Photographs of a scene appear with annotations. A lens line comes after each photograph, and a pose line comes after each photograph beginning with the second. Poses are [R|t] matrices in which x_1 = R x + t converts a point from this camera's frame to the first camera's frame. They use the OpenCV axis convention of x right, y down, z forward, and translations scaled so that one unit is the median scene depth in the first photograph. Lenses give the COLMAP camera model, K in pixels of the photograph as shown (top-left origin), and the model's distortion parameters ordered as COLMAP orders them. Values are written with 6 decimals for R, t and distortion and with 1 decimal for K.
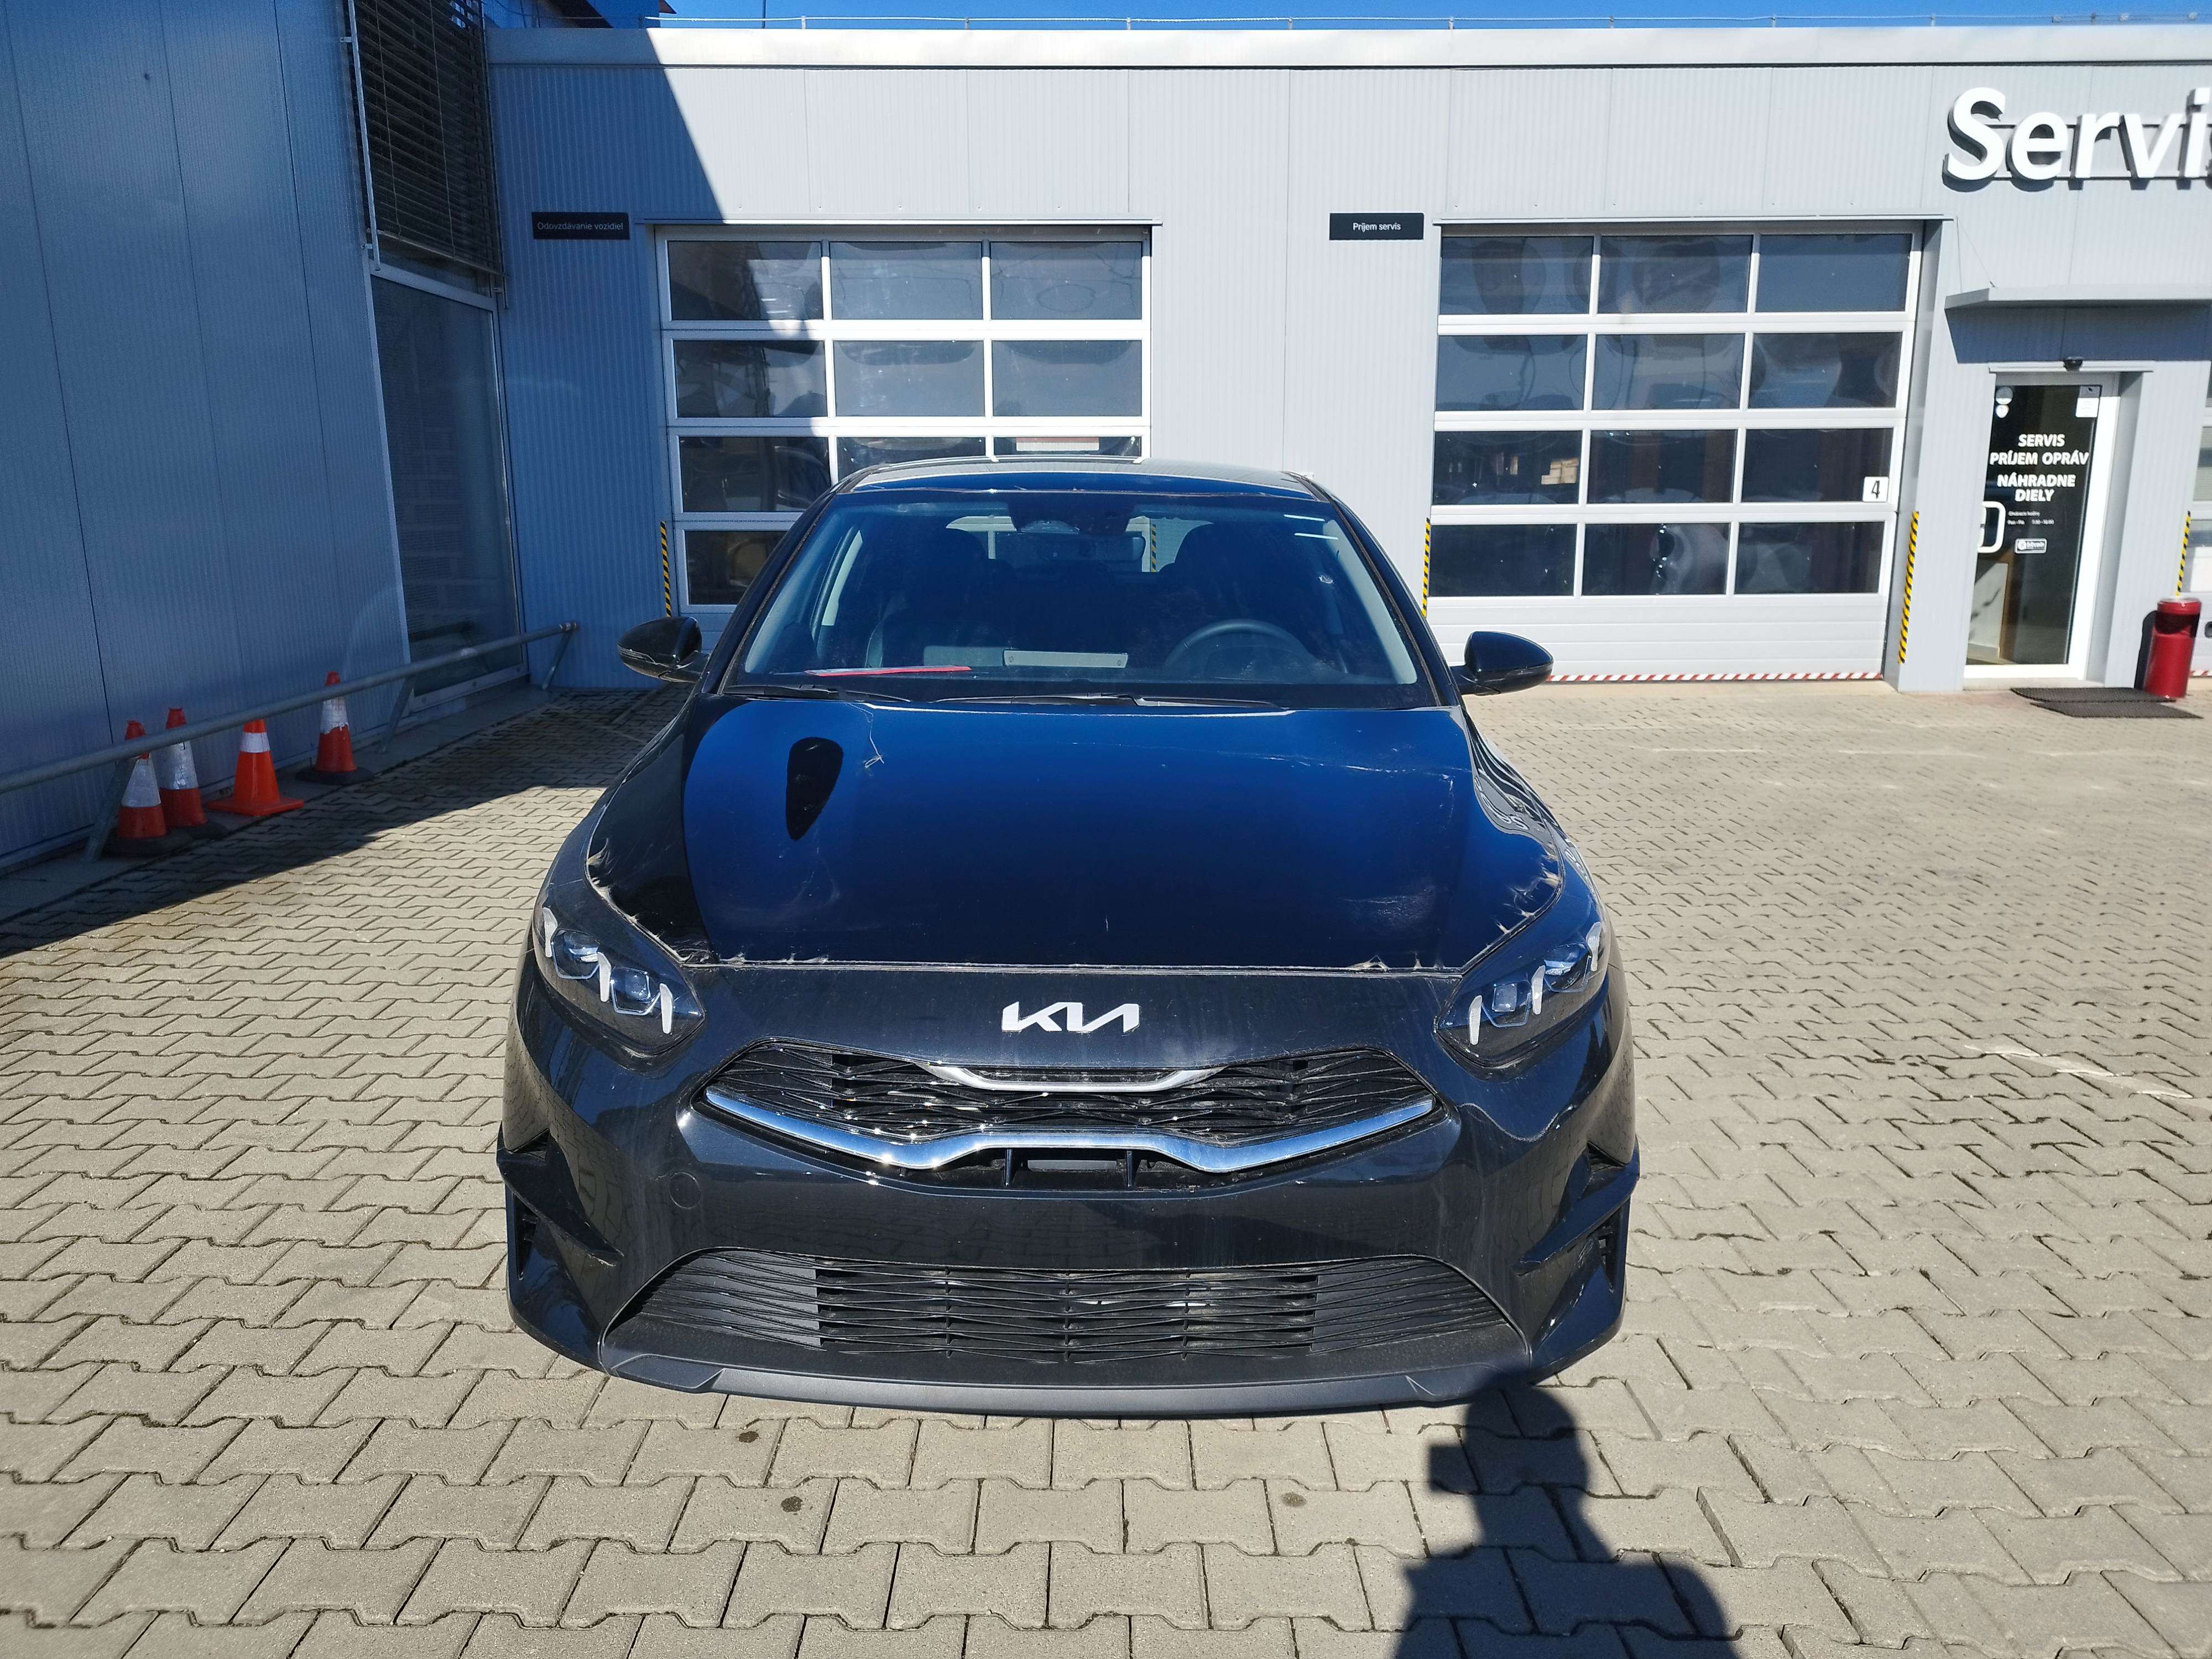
lens RADIAL K [[1554.8, 0, 1101.1], [0, 1554.8, 827.7], [0, 0, 1]] dist [0.023798, -0.015383]
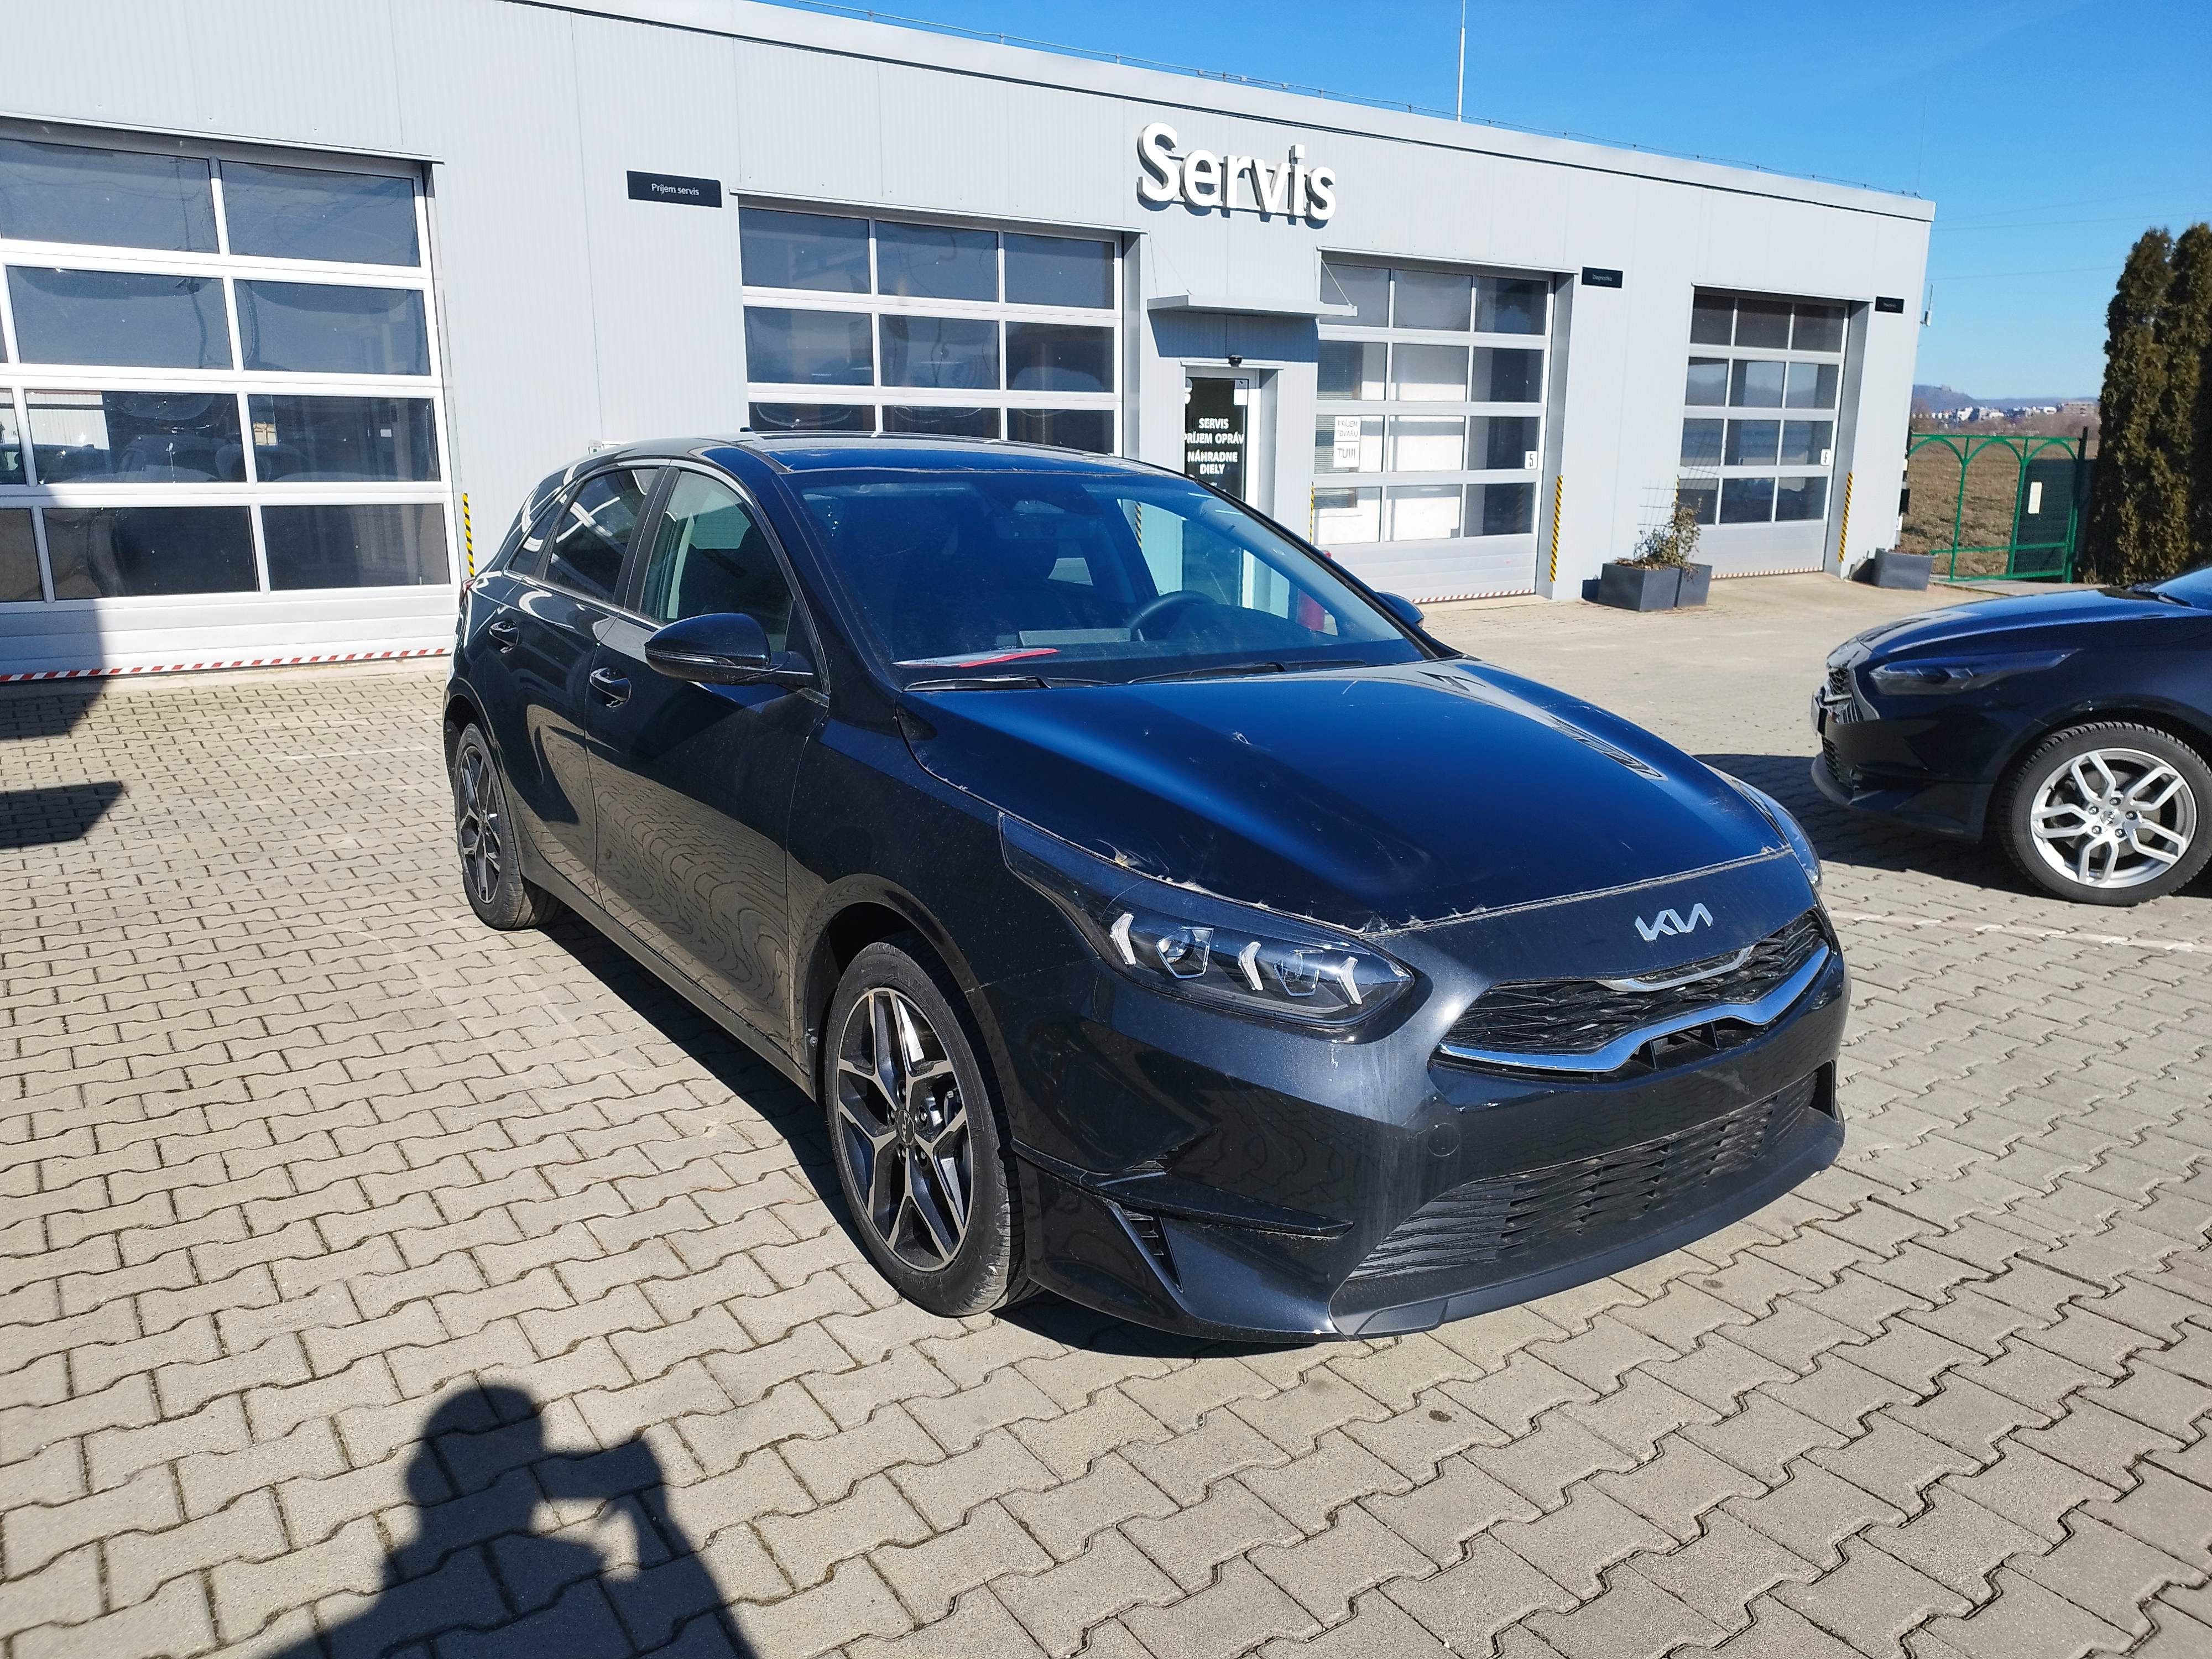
lens RADIAL K [[1554.8, 0, 1105.3], [0, 1554.8, 831.9], [0, 0, 1]] dist [0.023798, -0.015383]
pose [[0.829370, -0.126116, 0.544279, -0.178965], [0.113702, 0.991903, 0.056578, -0.011214], [-0.547007, 0.014962, 0.836994, 0.040519]]
